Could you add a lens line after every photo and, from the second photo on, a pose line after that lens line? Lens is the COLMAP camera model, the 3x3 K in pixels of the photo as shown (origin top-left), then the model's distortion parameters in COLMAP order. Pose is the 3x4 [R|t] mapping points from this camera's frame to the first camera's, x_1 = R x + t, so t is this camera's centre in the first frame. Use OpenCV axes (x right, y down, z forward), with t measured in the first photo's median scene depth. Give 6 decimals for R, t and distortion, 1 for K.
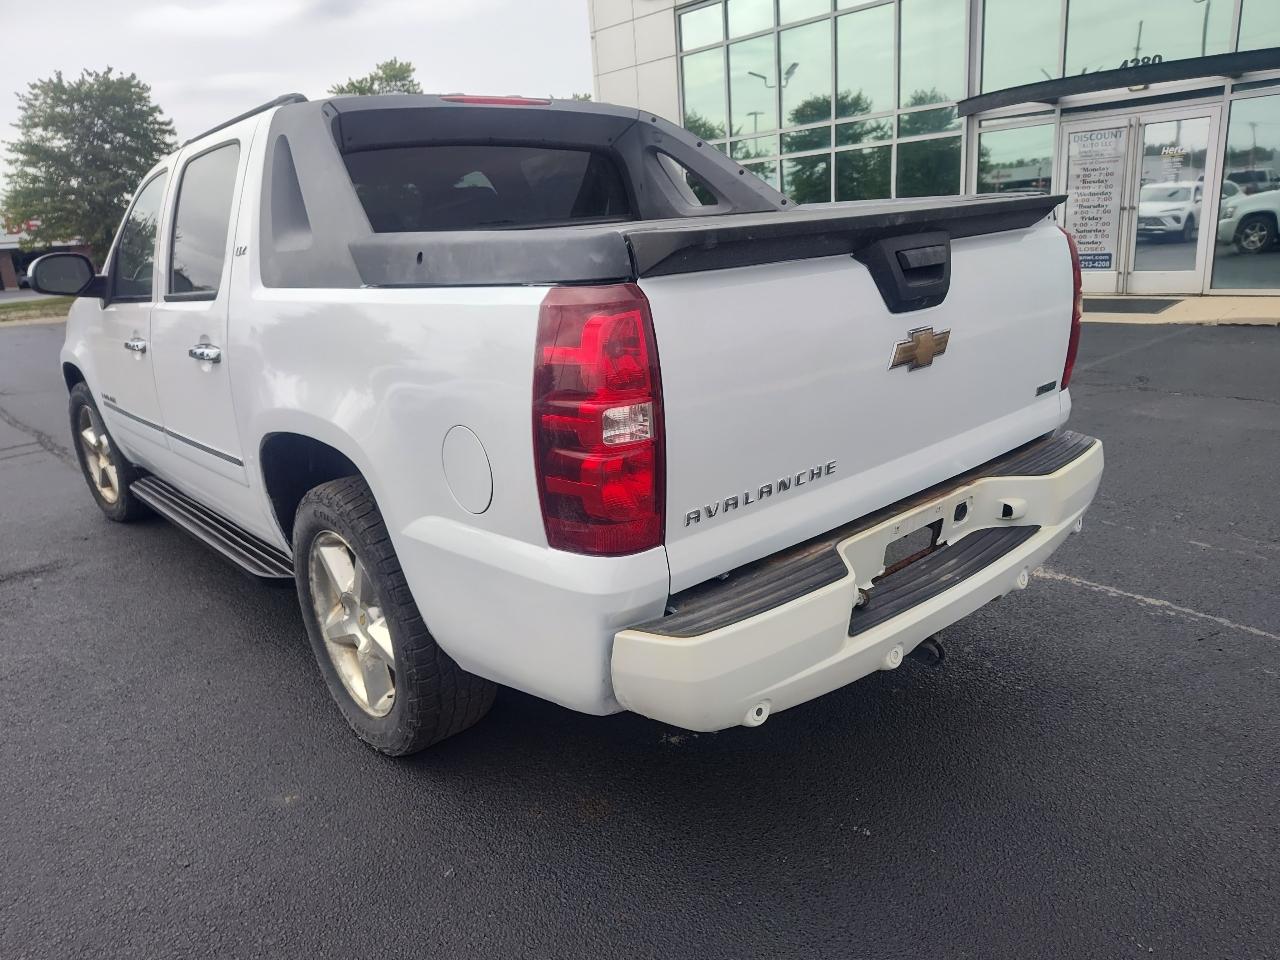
lens RADIAL K [[911.1, 0, 645.4], [0, 911.1, 481.3], [0, 0, 1]] dist [0.006640, -0.002007]
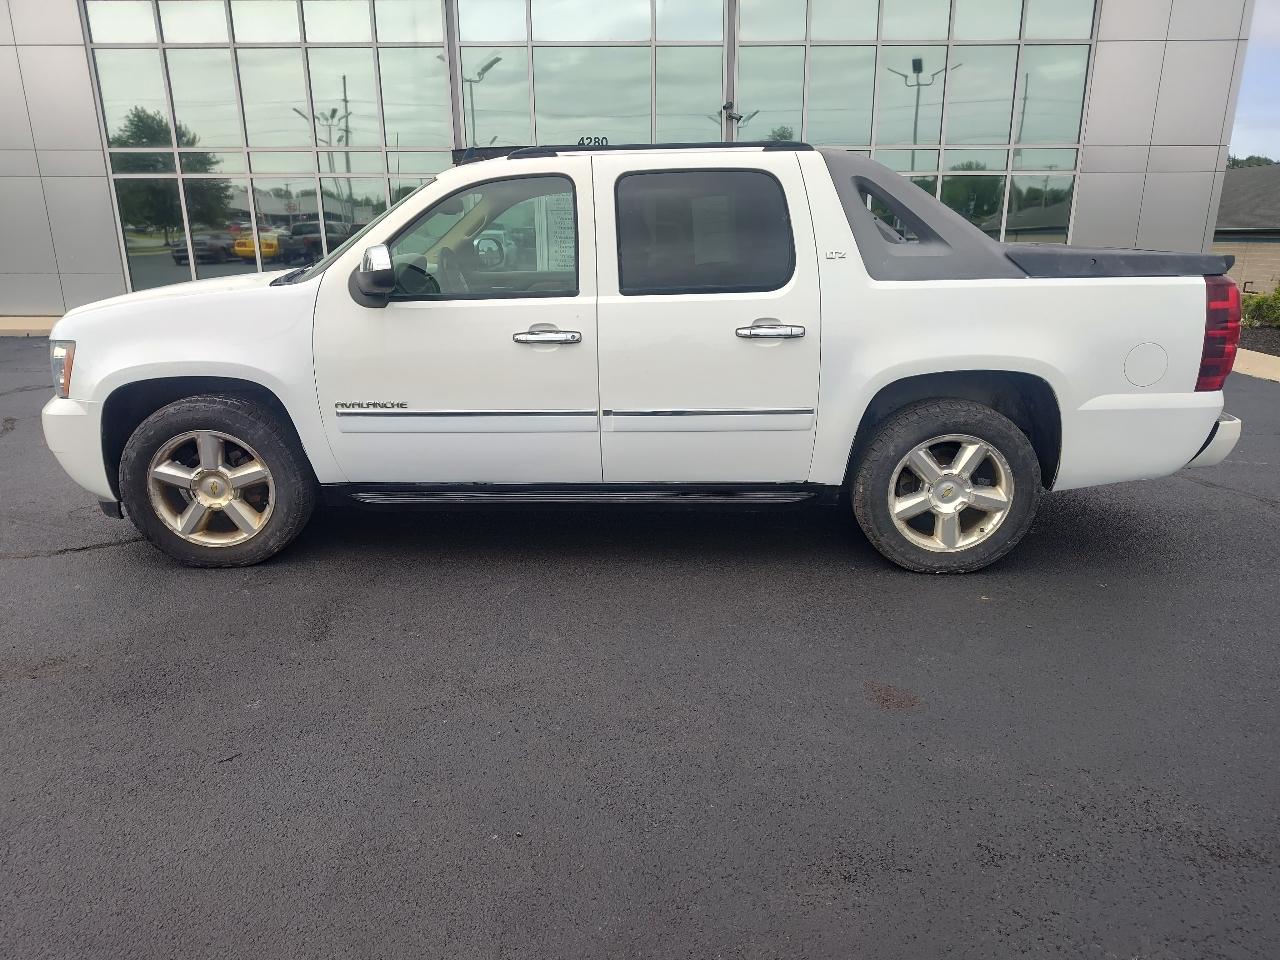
lens RADIAL K [[904.3, 0, 647.5], [0, 904.3, 480.0], [0, 0, 1]] dist [0.006671, 0.004294]
pose [[0.674791, -0.138541, 0.724888, -1.056877], [0.161408, 0.986147, 0.038220, -0.006764], [-0.720142, 0.091212, 0.687805, 0.176393]]
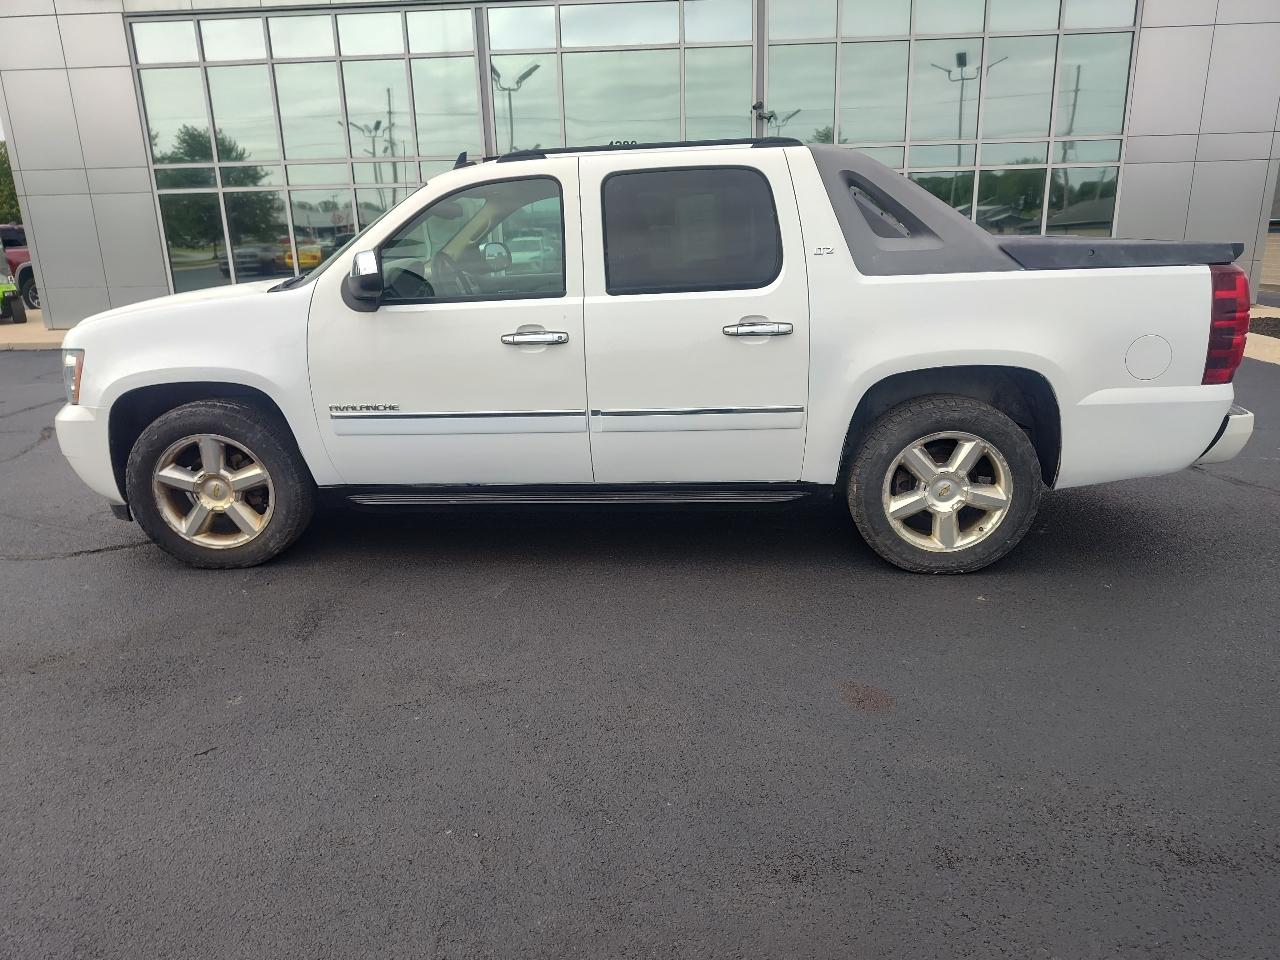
lens RADIAL K [[911.1, 0, 645.4], [0, 911.1, 481.3], [0, 0, 1]] dist [0.006640, -0.002007]
pose [[0.713168, -0.139294, 0.687014, -1.019336], [0.169262, 0.985277, 0.024062, 0.008529], [-0.680251, 0.099126, 0.726245, 0.133562]]
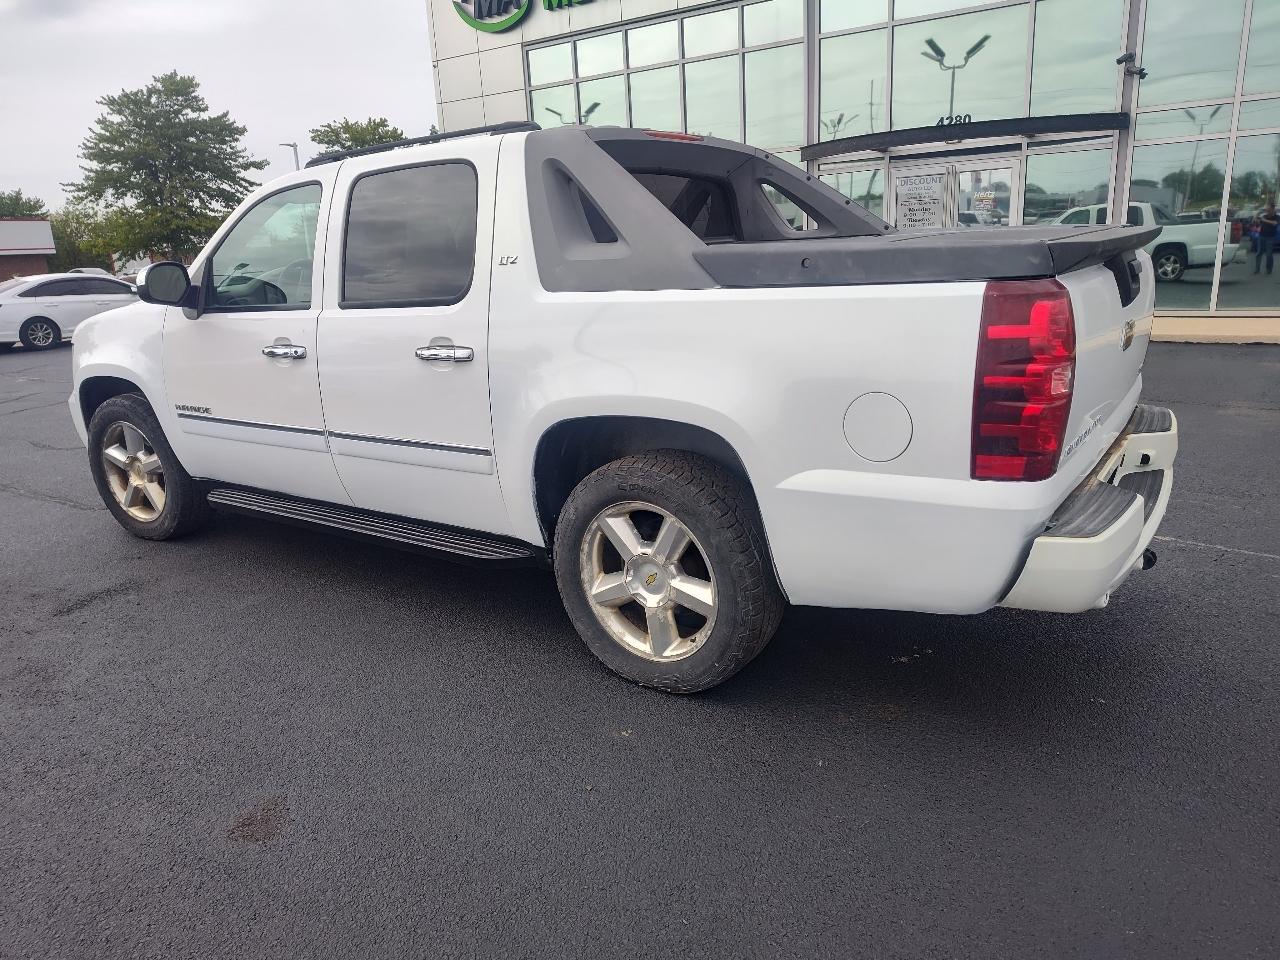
lens RADIAL K [[901.4, 0, 640.0], [0, 901.4, 480.0], [0, 0, 1]] dist [0.014888, 0.000348]
pose [[0.972043, -0.041694, 0.231073, -0.344854], [0.048524, 0.998535, -0.023952, 0.032059], [-0.229735, 0.034495, 0.972642, -0.064298]]
